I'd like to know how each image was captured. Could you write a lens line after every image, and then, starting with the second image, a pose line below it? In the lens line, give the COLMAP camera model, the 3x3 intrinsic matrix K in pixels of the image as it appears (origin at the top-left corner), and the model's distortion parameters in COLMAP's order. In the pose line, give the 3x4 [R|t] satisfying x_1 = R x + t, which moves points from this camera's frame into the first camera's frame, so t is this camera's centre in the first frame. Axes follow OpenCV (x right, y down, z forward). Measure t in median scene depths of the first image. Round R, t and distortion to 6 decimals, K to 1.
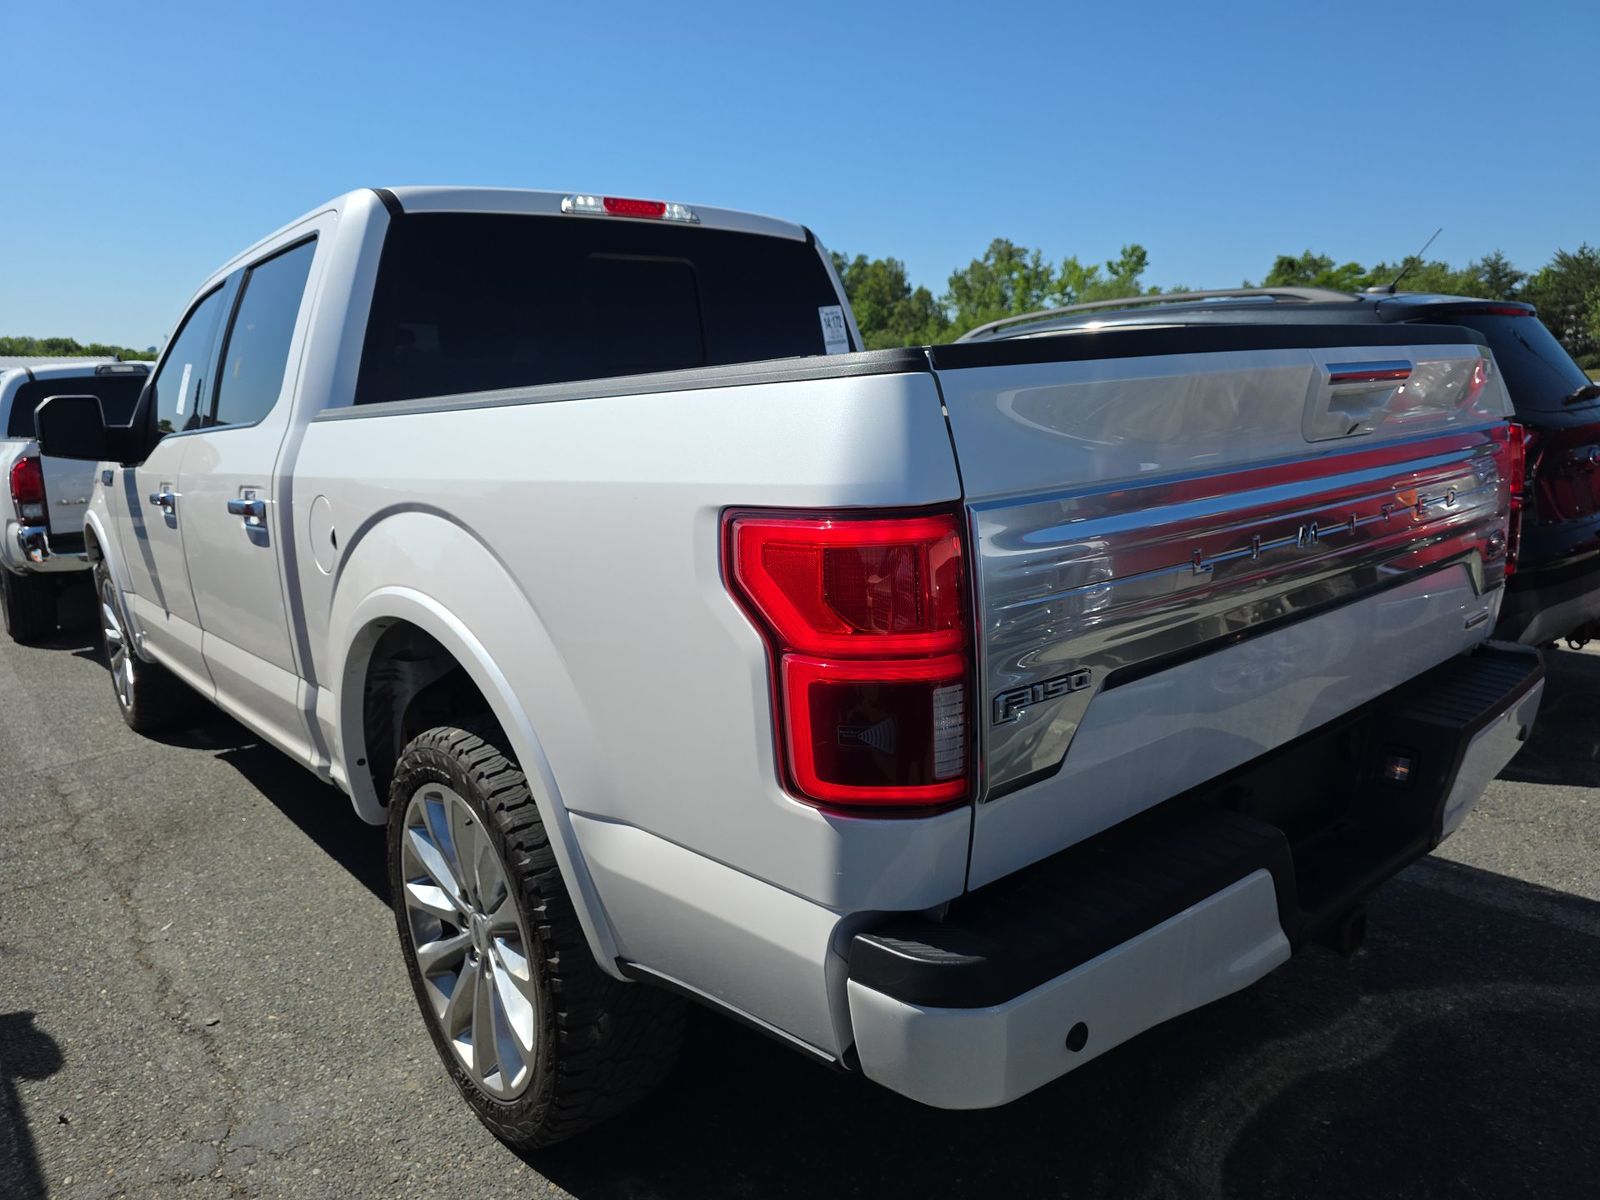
lens RADIAL K [[1097.1, 0, 810.2], [0, 1097.1, 591.6], [0, 0, 1]] dist [0.040125, -0.037617]
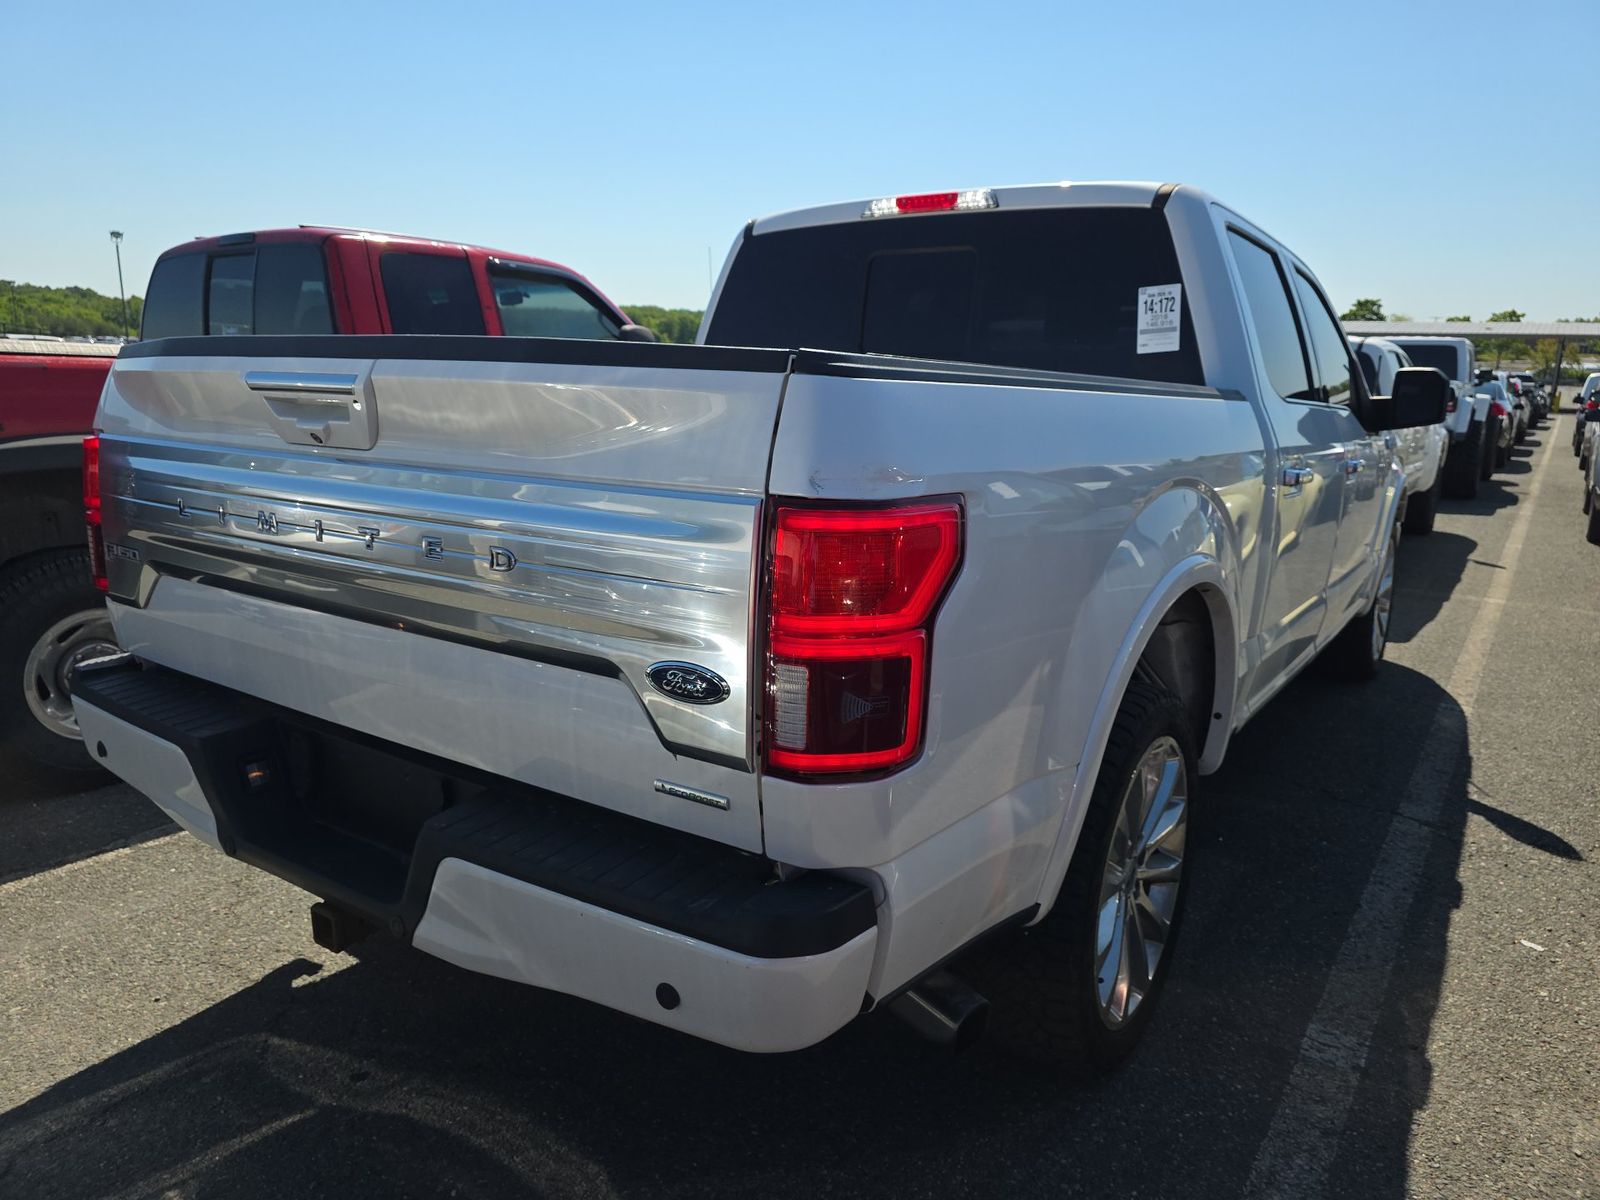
lens RADIAL K [[1097.1, 0, 791.7], [0, 1097.1, 605.6], [0, 0, 1]] dist [0.040125, -0.037617]
pose [[0.246433, 0.244323, -0.937858, 0.861910], [-0.204925, 0.958958, 0.195974, -0.152935], [0.947247, 0.143896, 0.286387, 0.608045]]
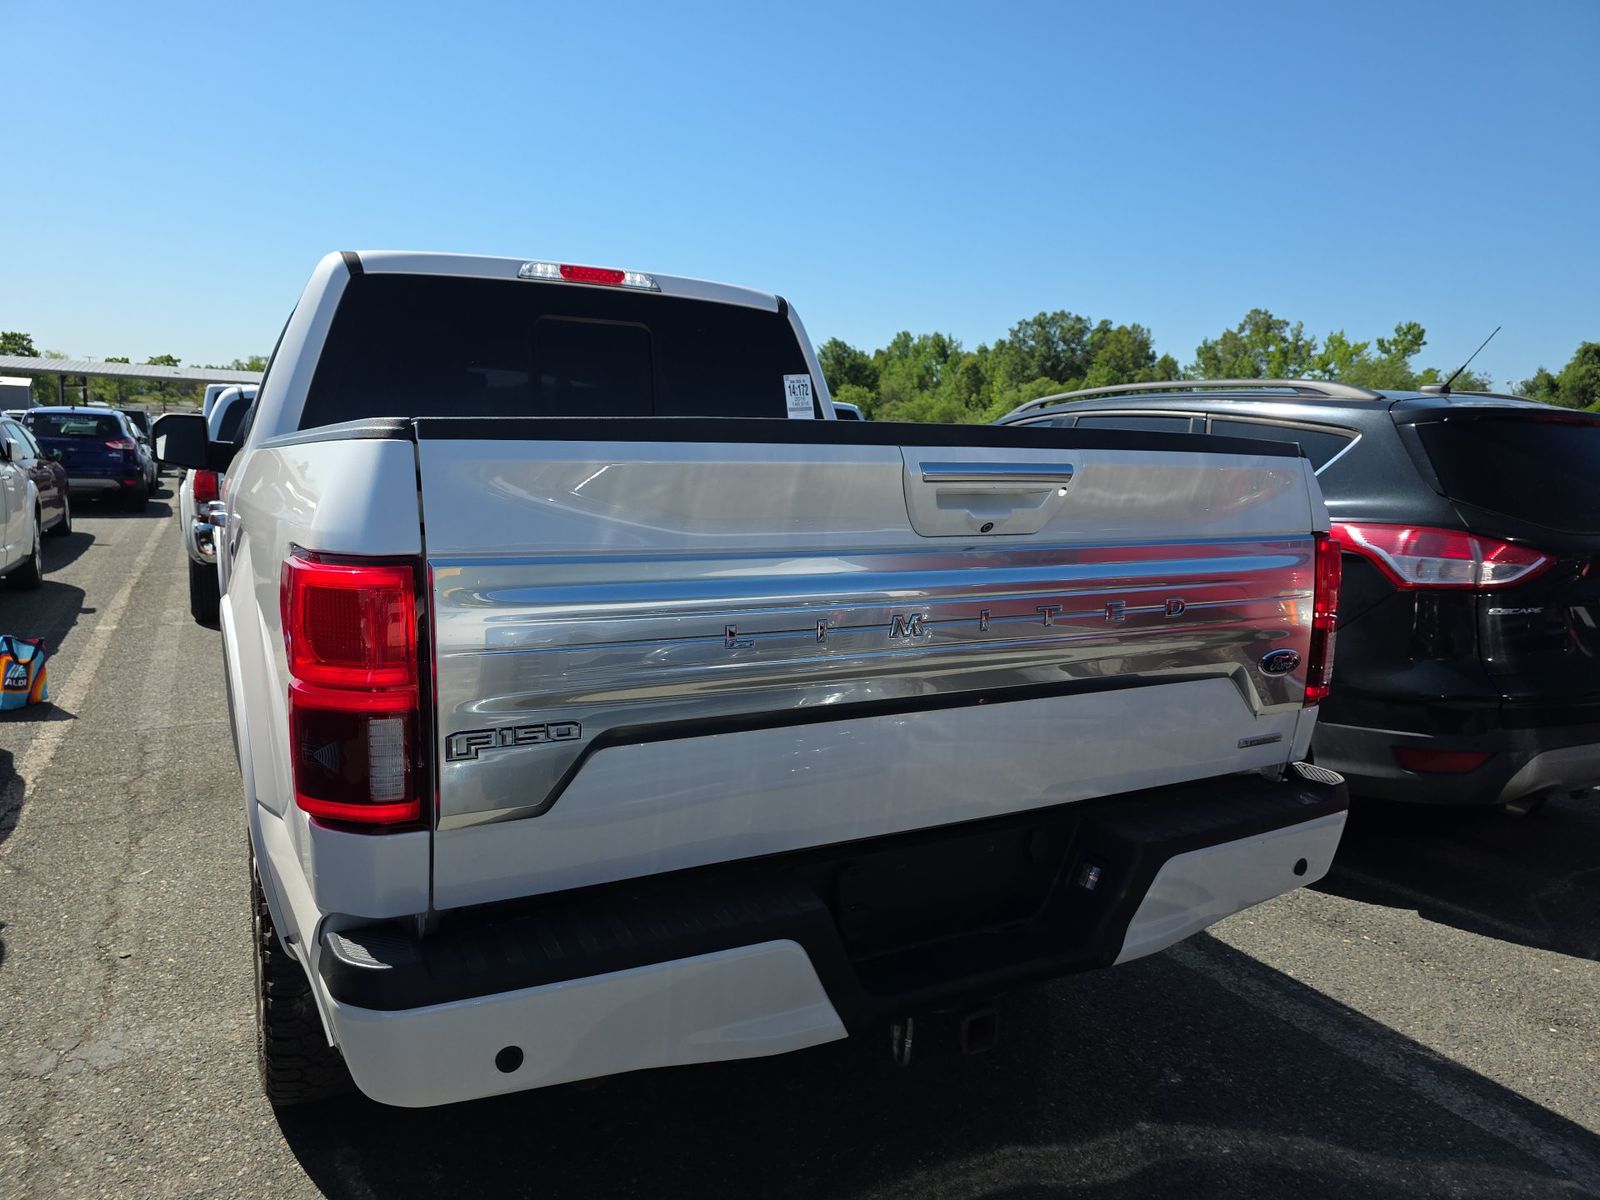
lens RADIAL K [[1097.1, 0, 792.1], [0, 1097.1, 608.4], [0, 0, 1]] dist [0.040125, -0.037617]
pose [[0.974108, 0.098923, -0.203292, 0.276022], [-0.105795, 0.994118, -0.023192, -0.016175], [0.199802, 0.044098, 0.978843, -0.010067]]
